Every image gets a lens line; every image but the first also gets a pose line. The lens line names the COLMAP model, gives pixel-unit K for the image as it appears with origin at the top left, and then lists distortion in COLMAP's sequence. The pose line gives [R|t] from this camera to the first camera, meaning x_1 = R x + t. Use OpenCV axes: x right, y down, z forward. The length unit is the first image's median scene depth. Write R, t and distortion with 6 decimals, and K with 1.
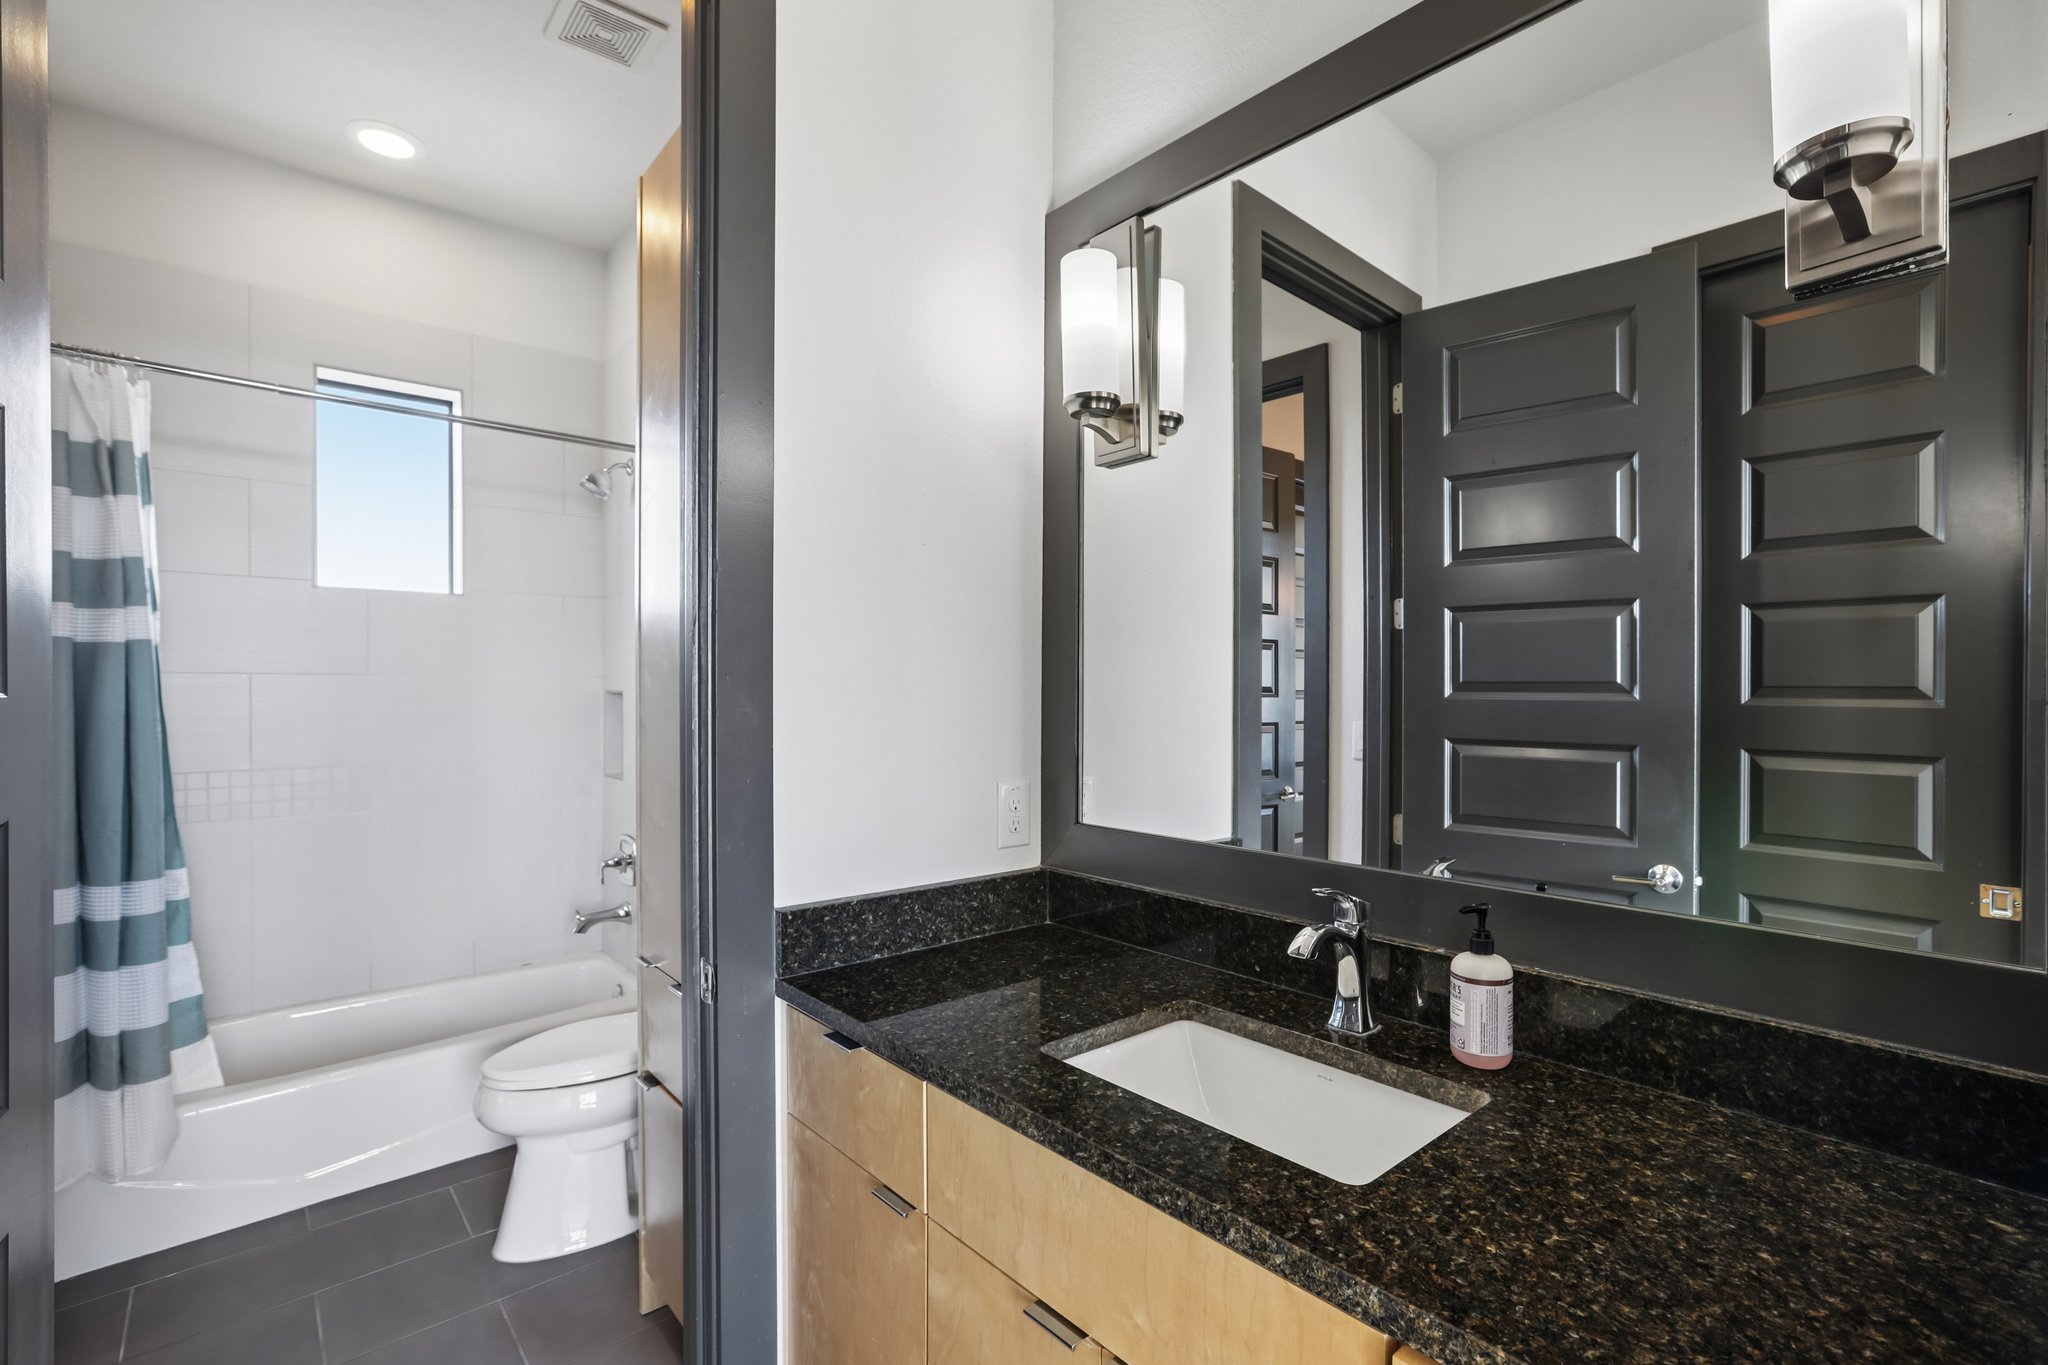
lens RADIAL K [[923.2, 0, 1024.3], [0, 923.2, 699.5], [0, 0, 1]] dist [0.002635, 0.000193]
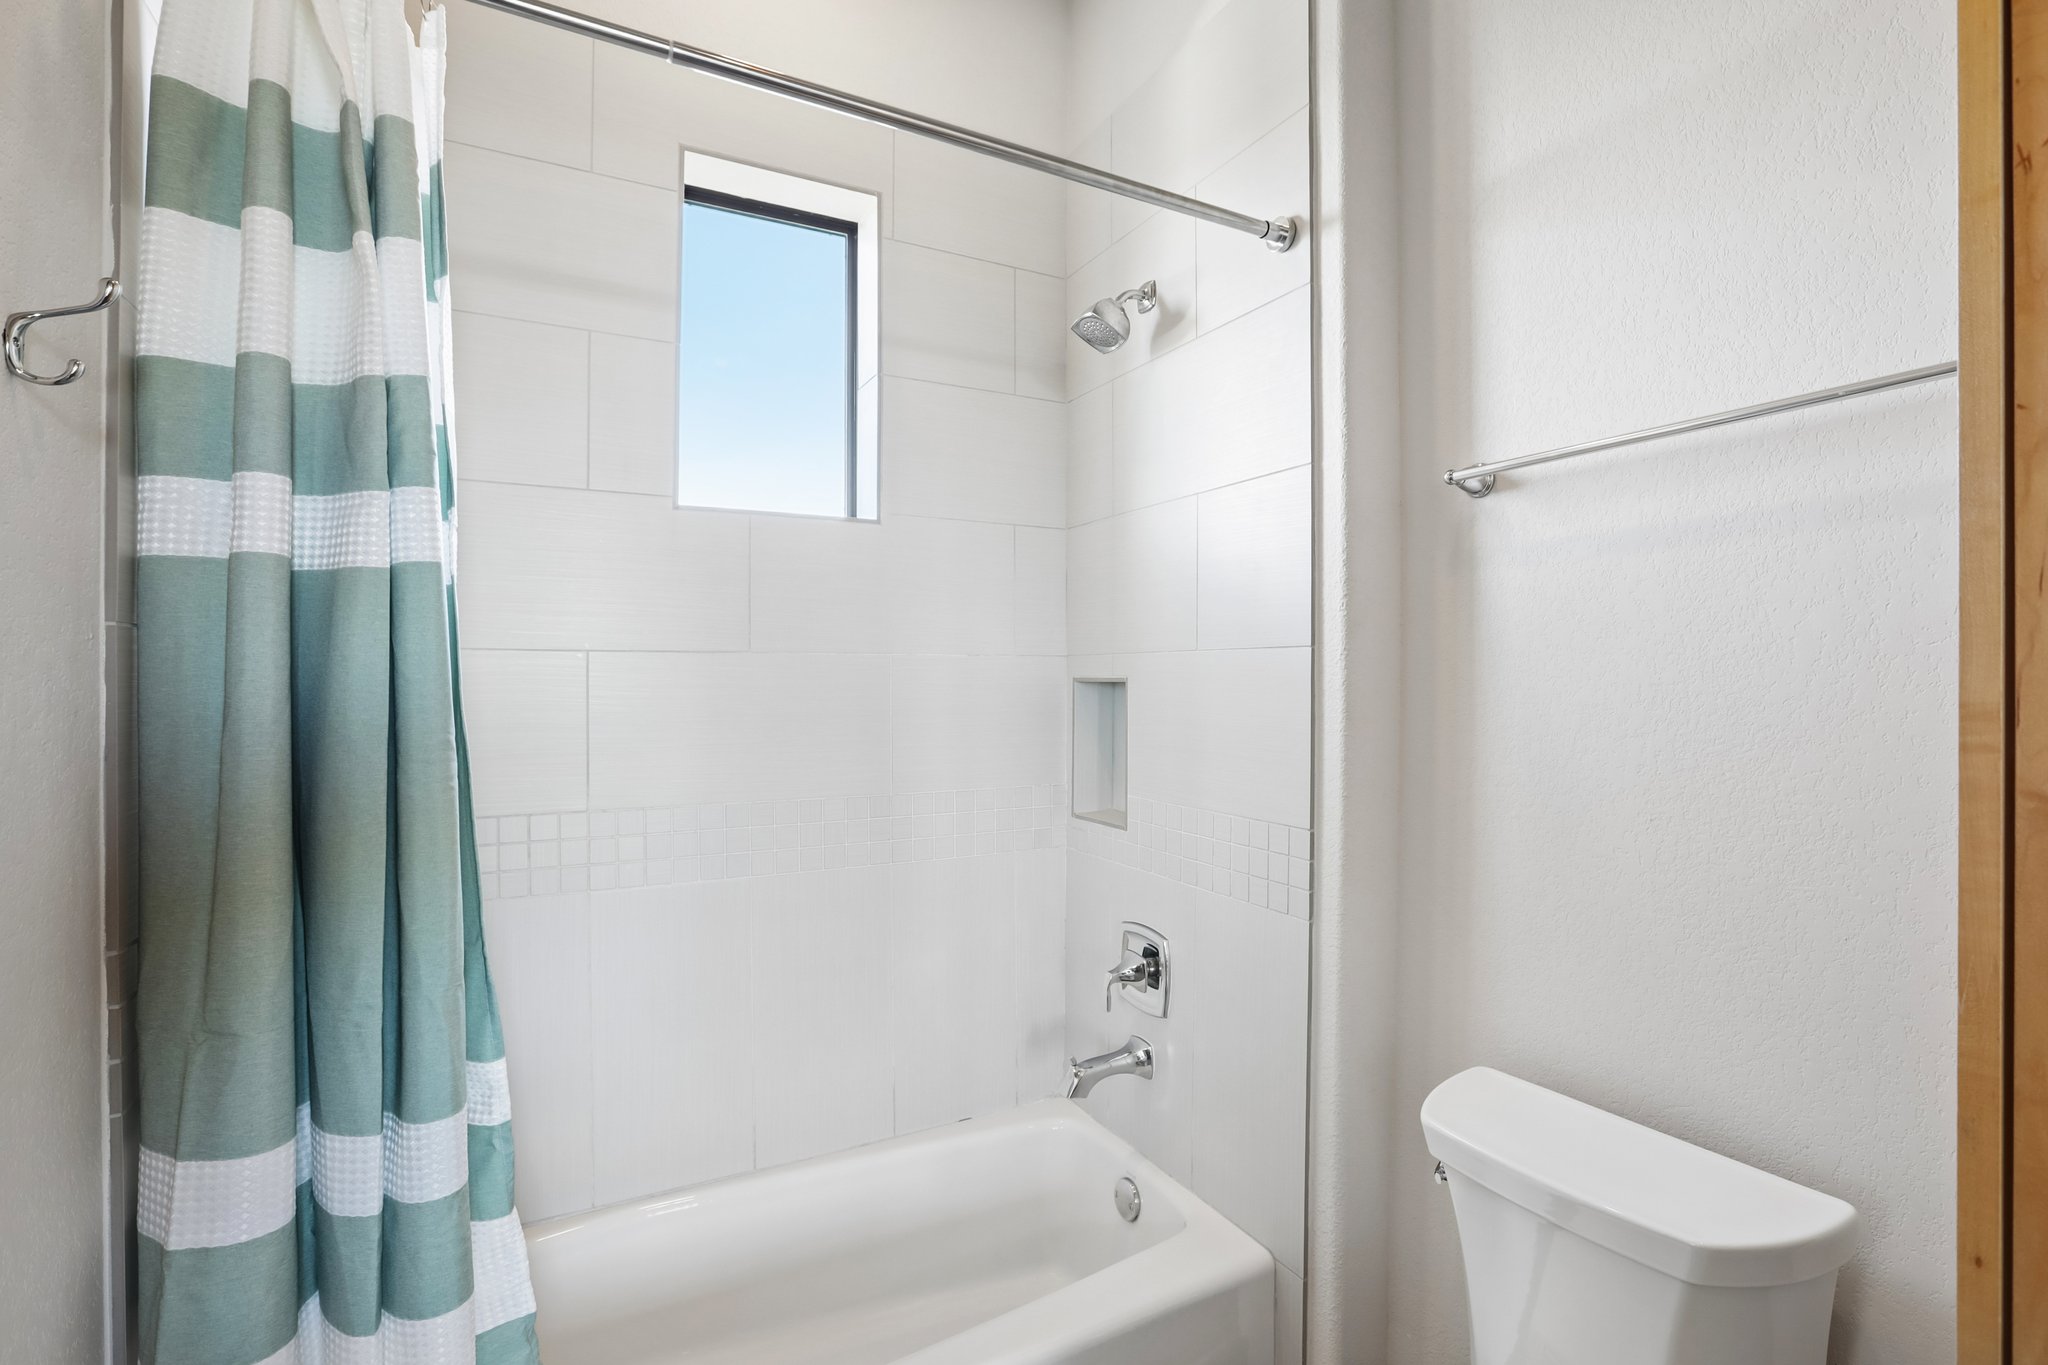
lens RADIAL K [[935.8, 0, 1024.0], [0, 935.8, 682.5], [0, 0, 1]] dist [-0.022952, 0.000219]
pose [[0.977096, 0.000645, -0.212799, -0.361958], [-0.001474, 0.999992, -0.003740, -0.004773], [0.212794, 0.003968, 0.977089, 0.393610]]
